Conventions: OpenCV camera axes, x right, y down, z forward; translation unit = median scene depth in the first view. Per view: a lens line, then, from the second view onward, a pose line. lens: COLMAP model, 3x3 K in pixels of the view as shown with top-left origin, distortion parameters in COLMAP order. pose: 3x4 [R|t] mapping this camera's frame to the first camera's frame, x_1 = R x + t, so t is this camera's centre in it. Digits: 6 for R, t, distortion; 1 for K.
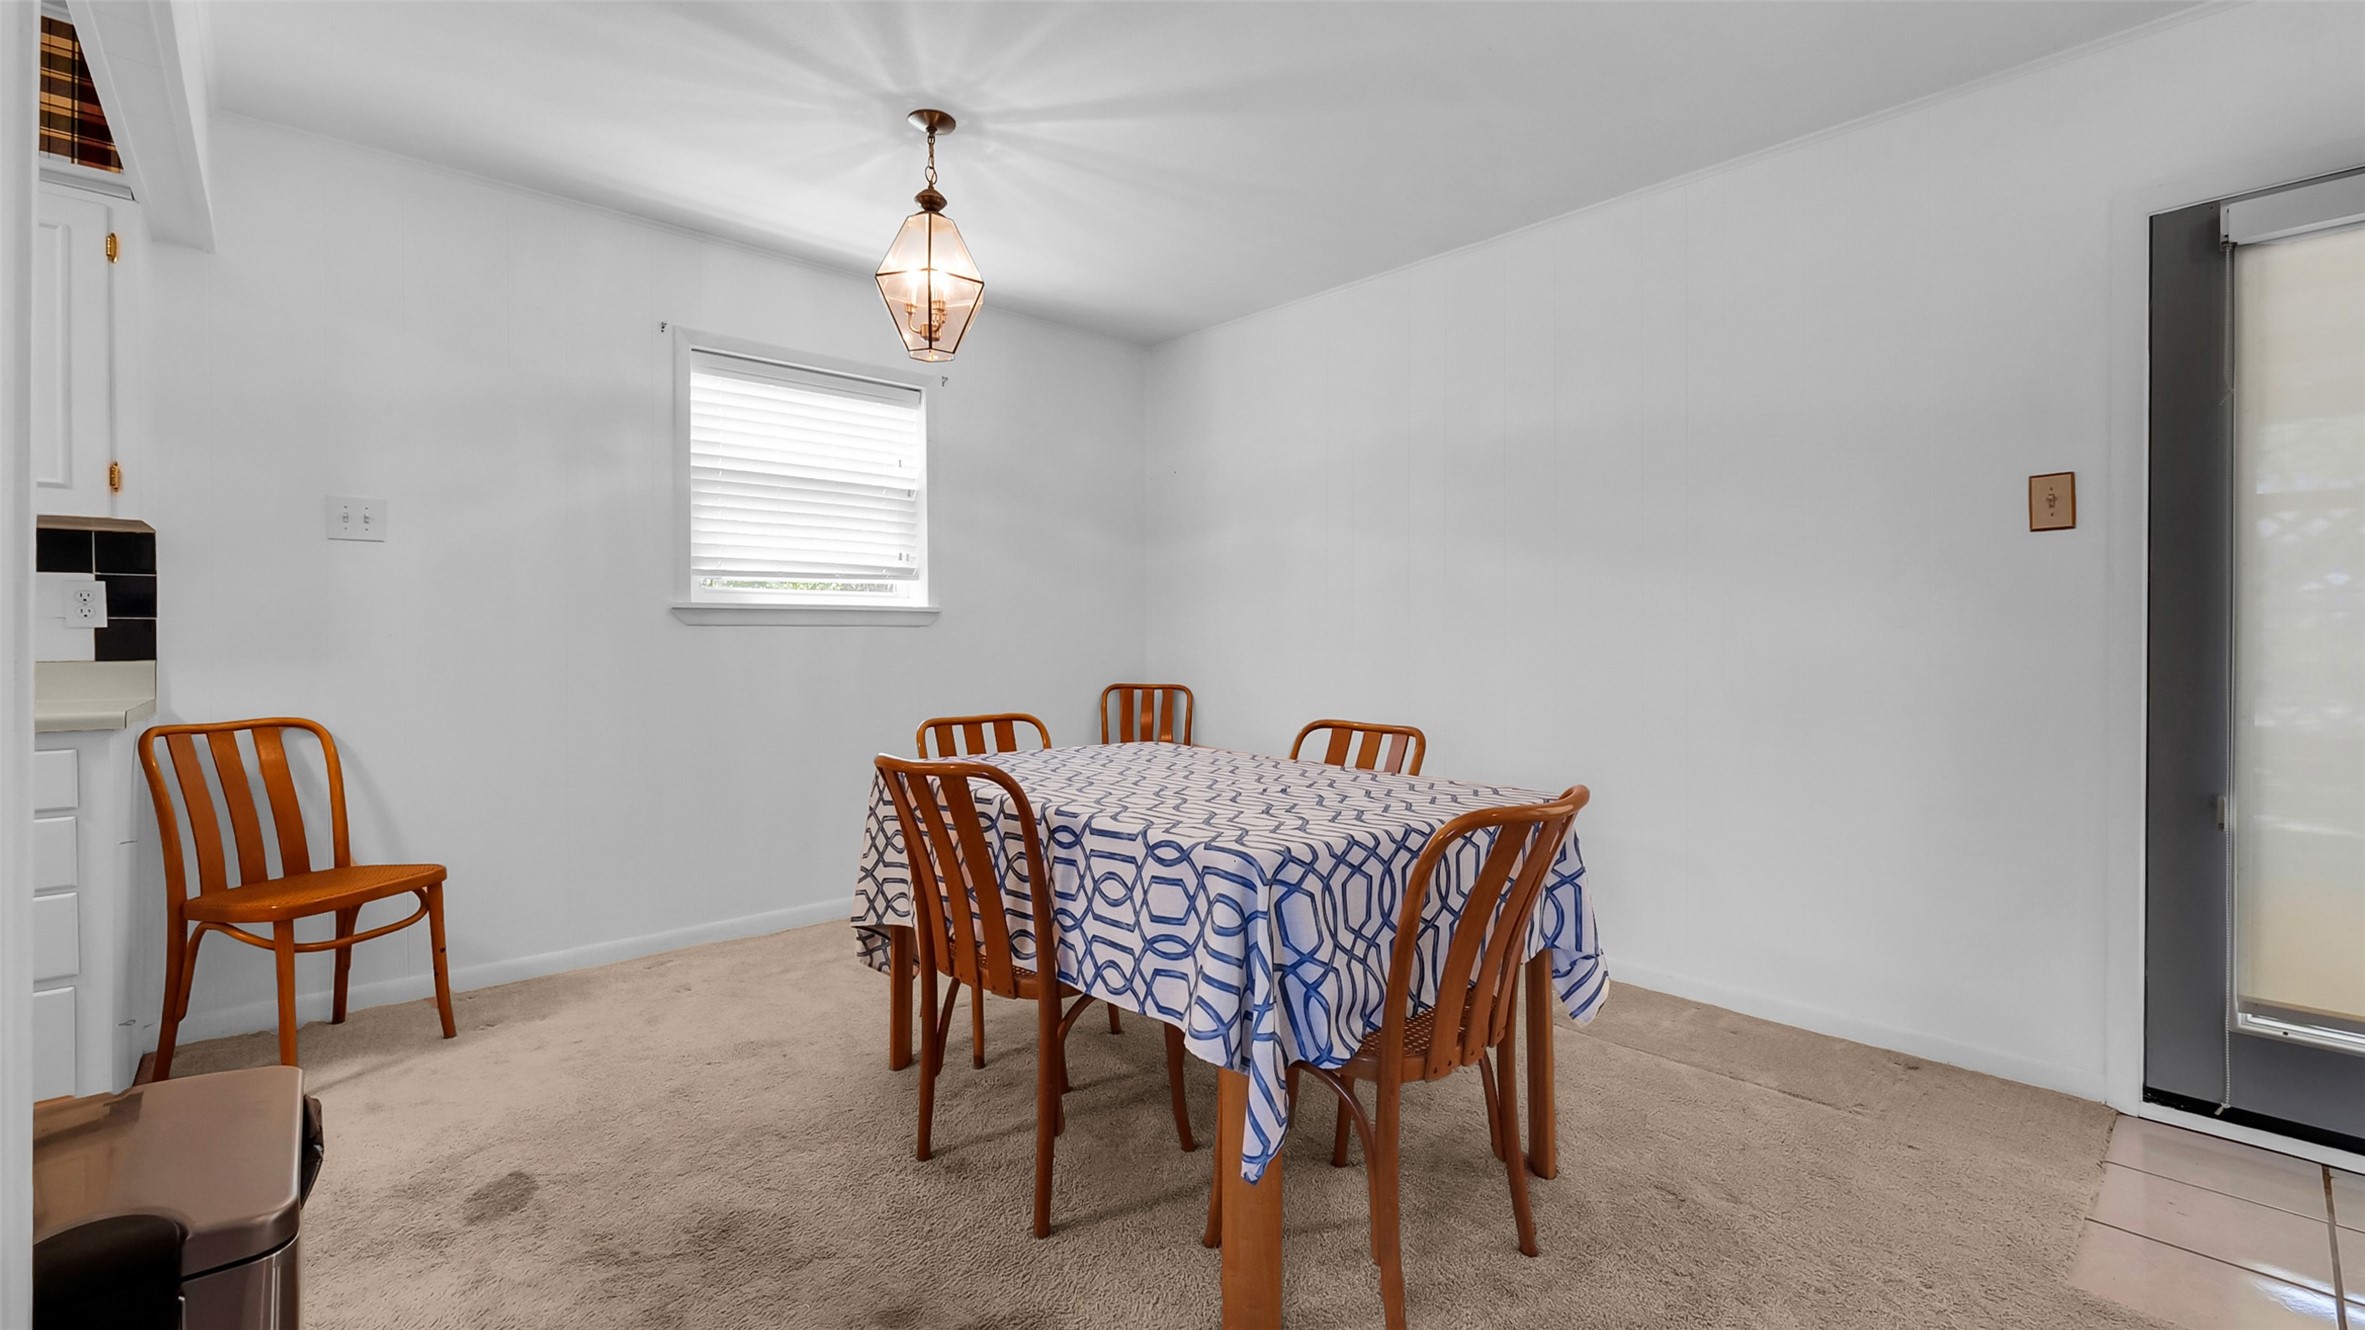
lens RADIAL K [[979.7, 0, 1175.7], [0, 979.7, 664.6], [0, 0, 1]] dist [-0.007638, -0.000019]
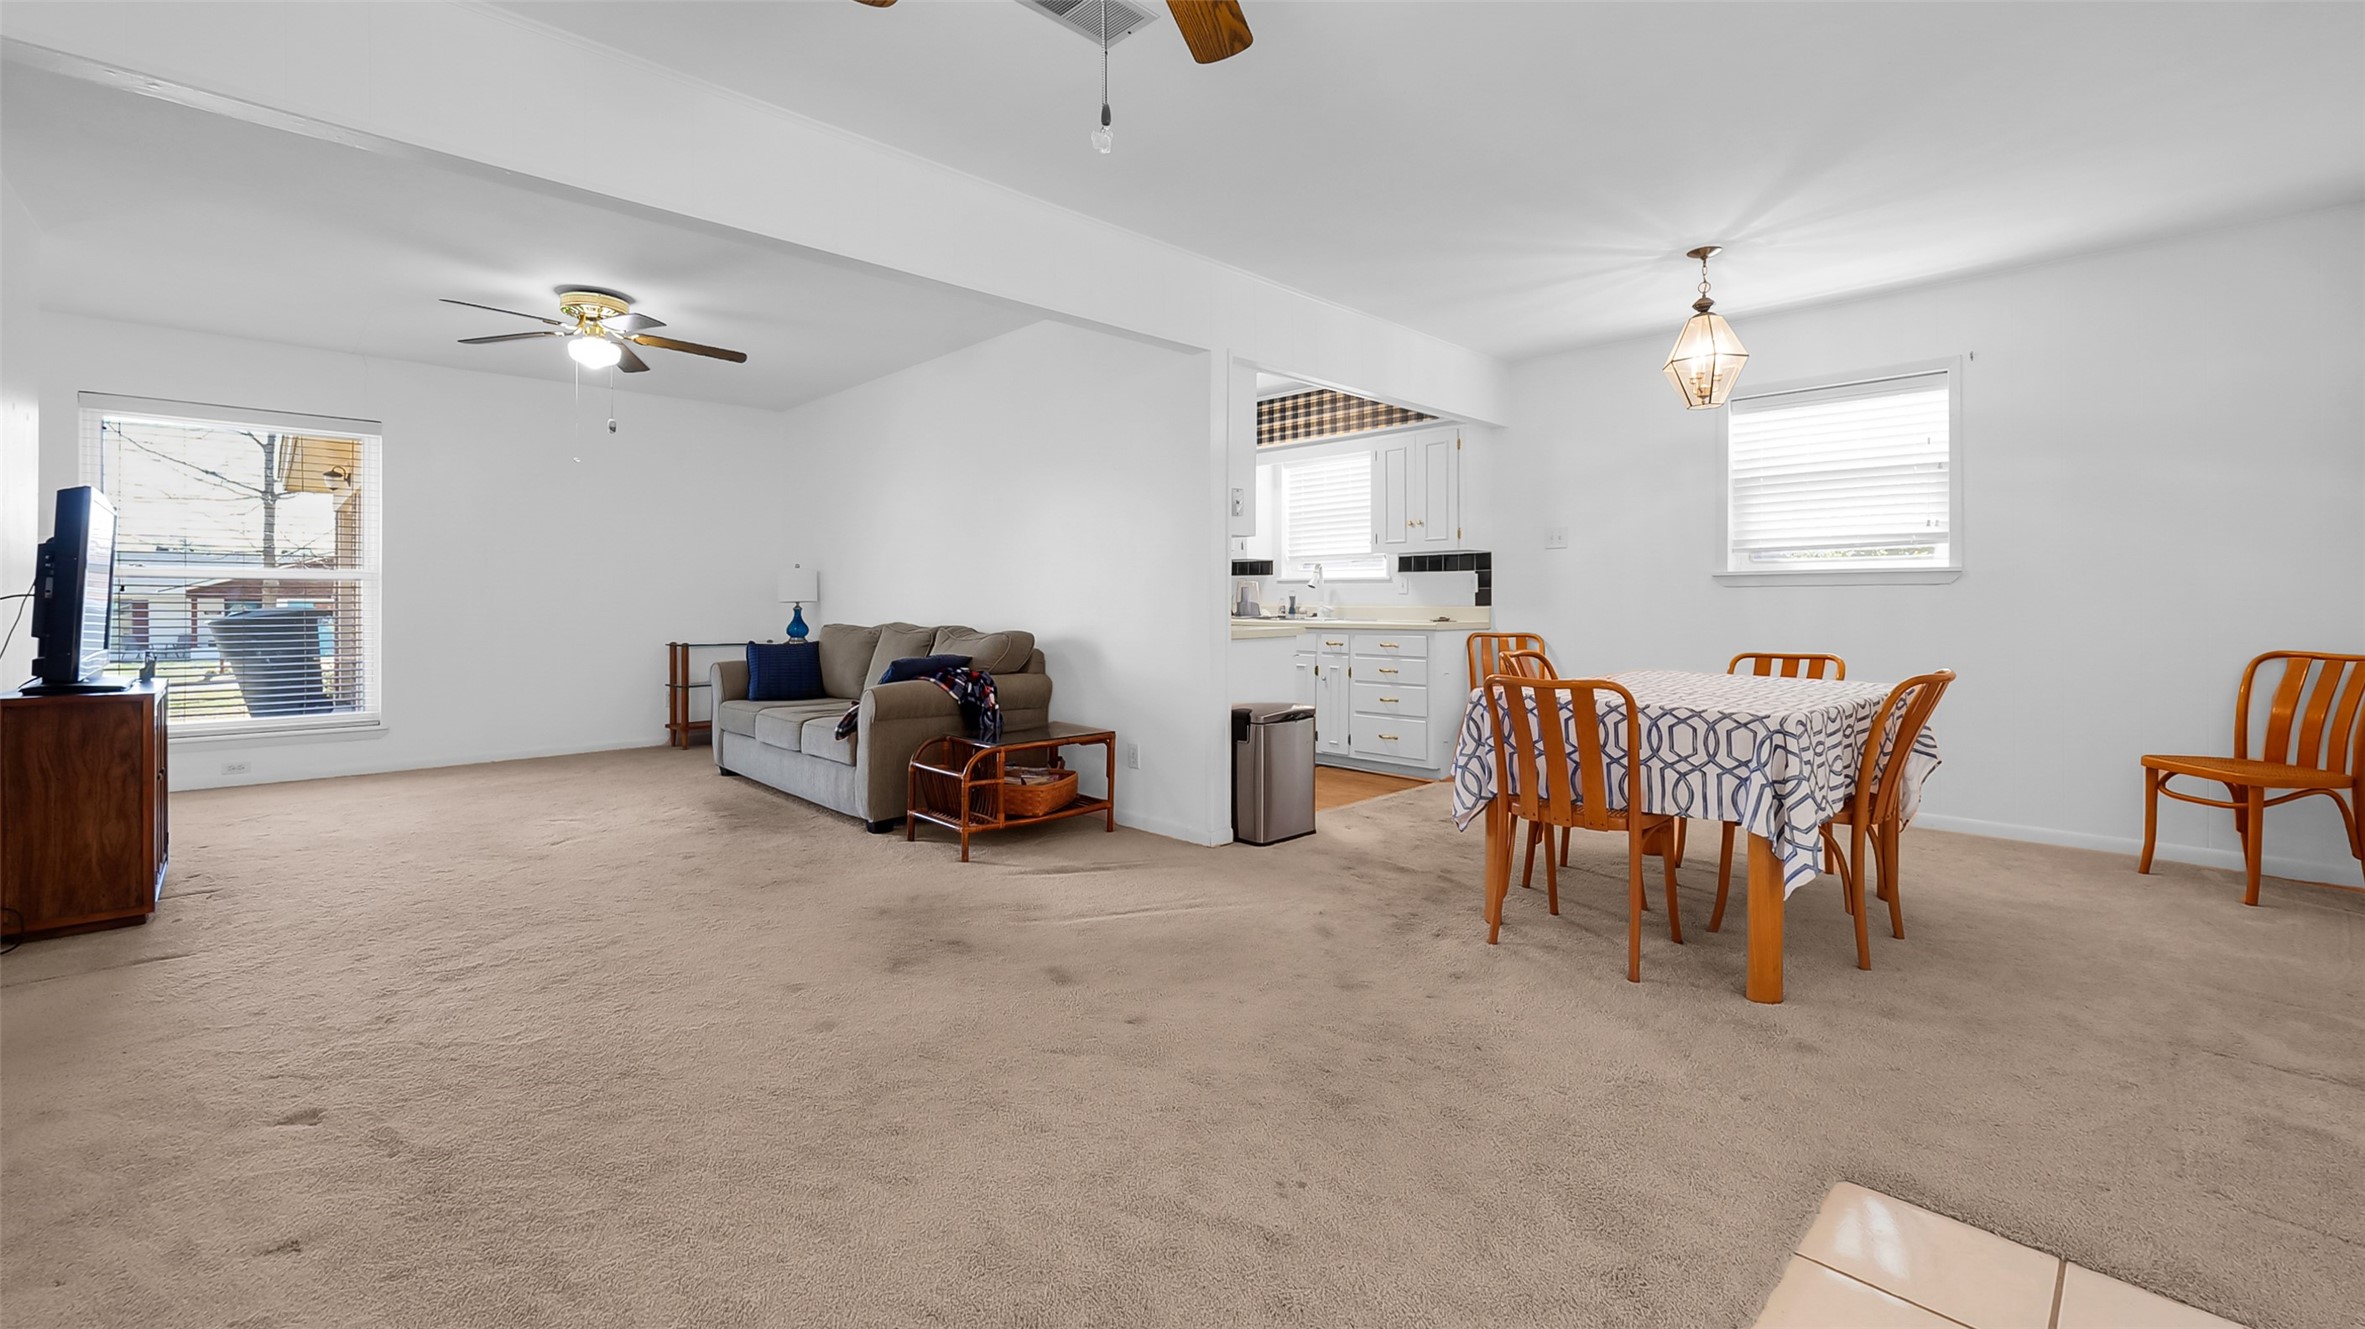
lens RADIAL K [[972.0, 0, 1142.8], [0, 972.0, 601.2], [0, 0, 1]] dist [-0.014184, -0.000350]
pose [[0.003530, -0.000008, -0.999994, 1.482207], [-0.025868, 0.999665, -0.000099, 0.005890], [0.999659, 0.025868, 0.003529, 0.172361]]
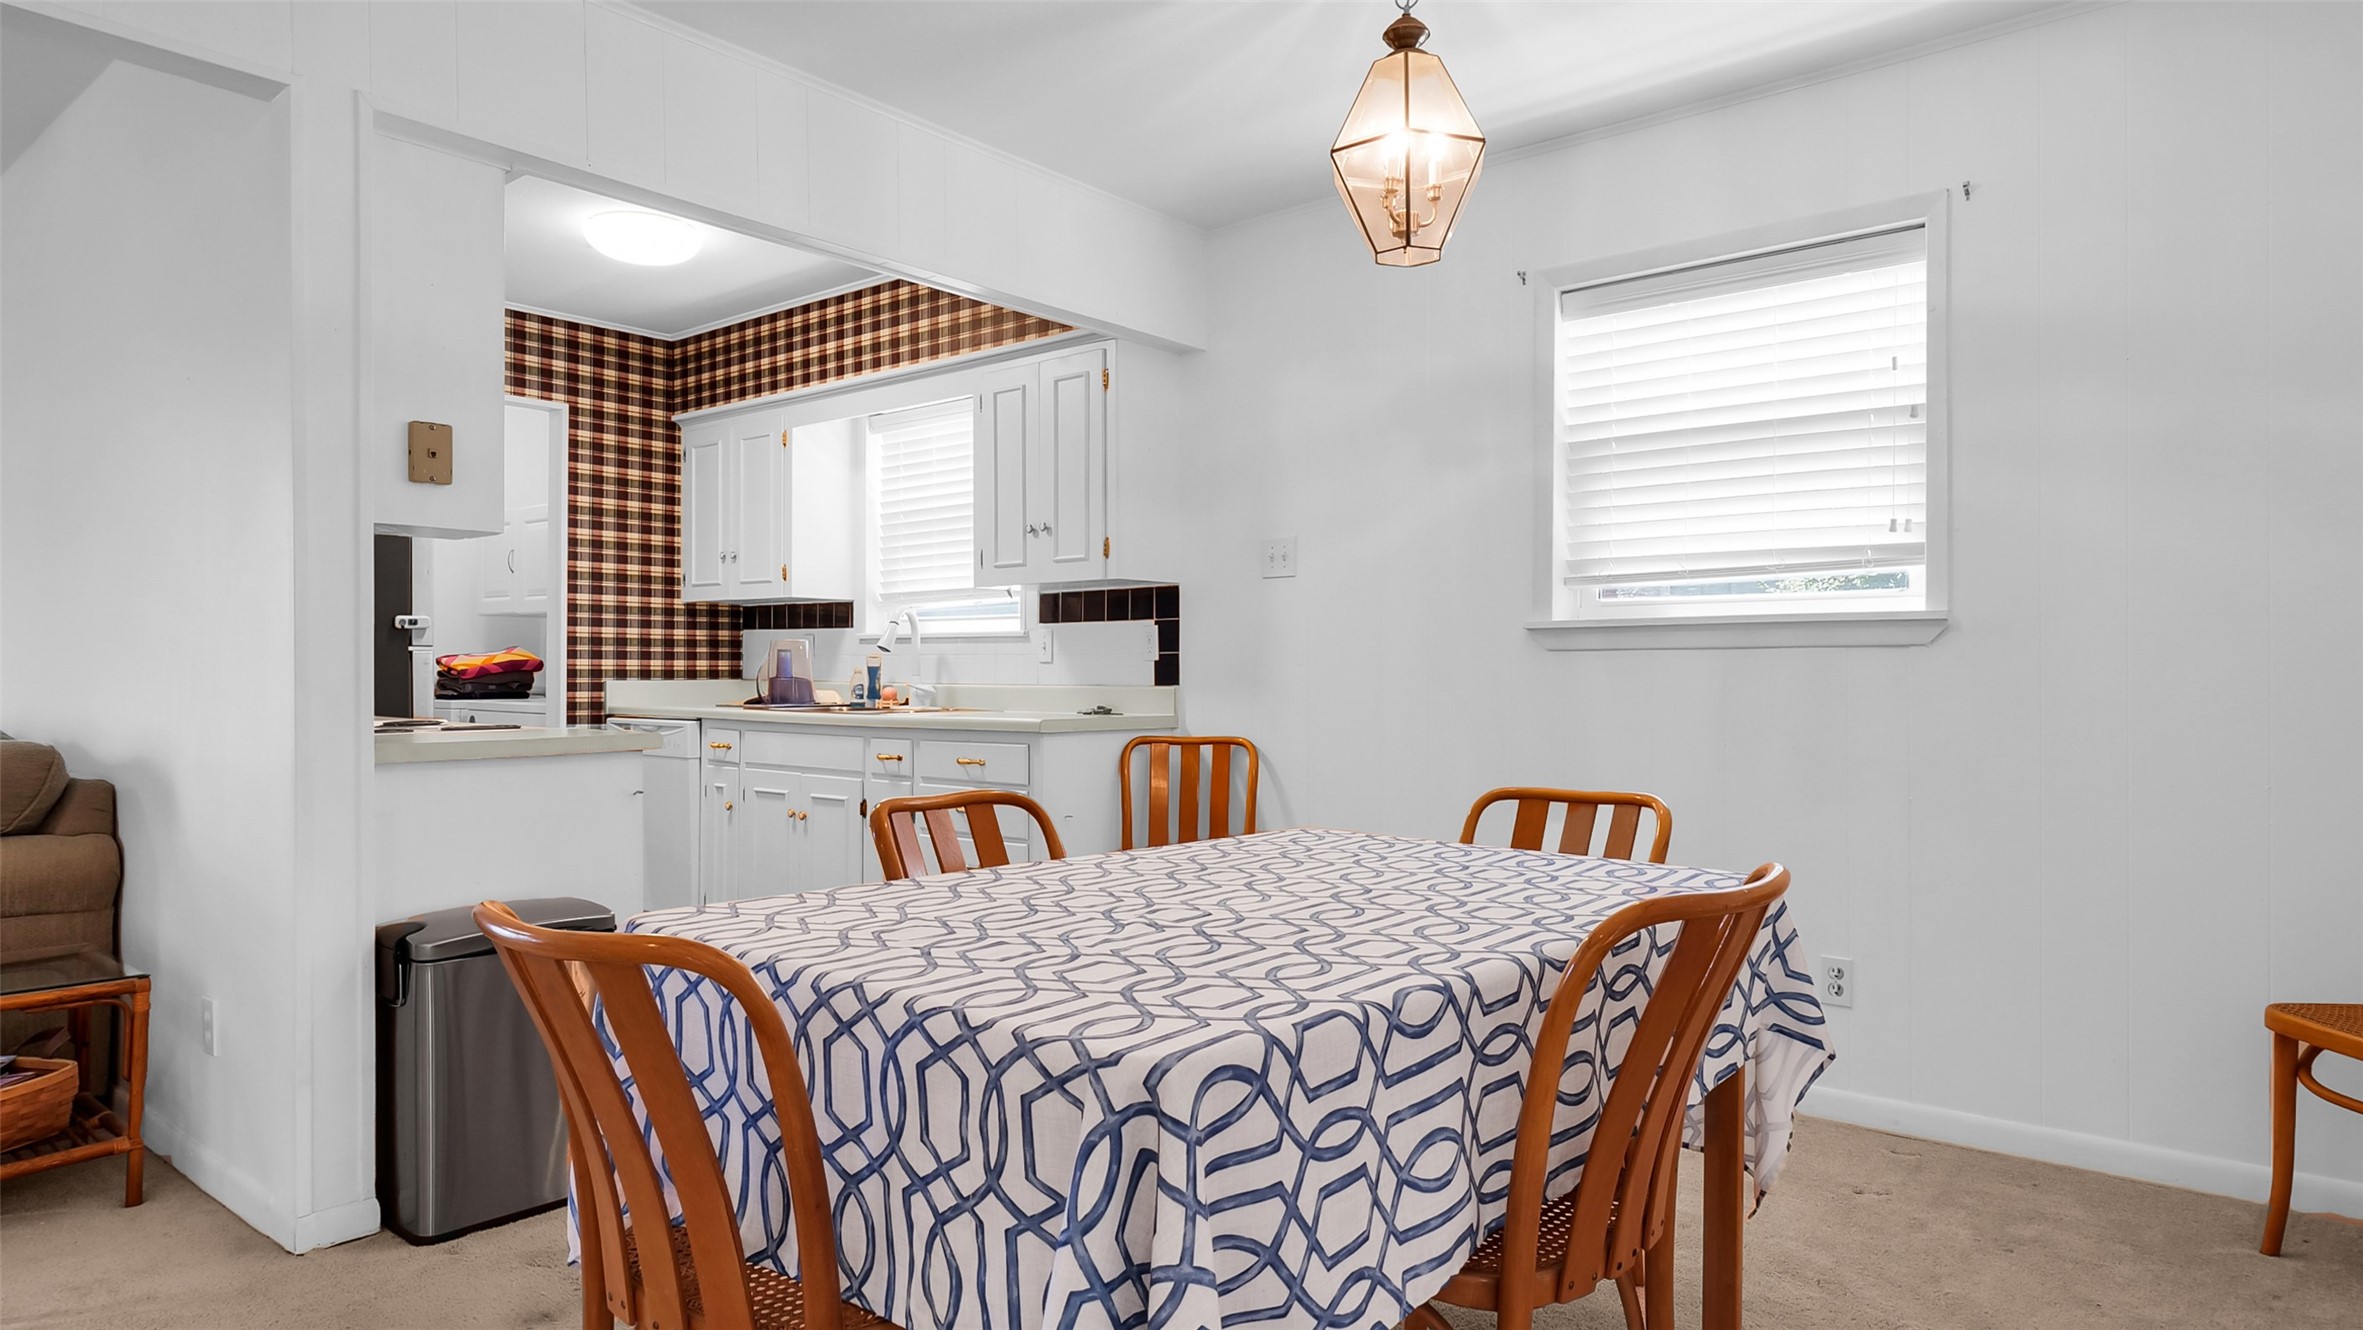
lens RADIAL K [[1415.4, 0, 1163.1], [0, 1415.4, 671.0], [0, 0, 1]] dist [-0.002012, -0.005179]
pose [[0.133448, -0.002883, -0.991052, 0.869068], [-0.027761, 0.999592, -0.006645, -0.013690], [0.990667, 0.028399, 0.133313, 0.845141]]
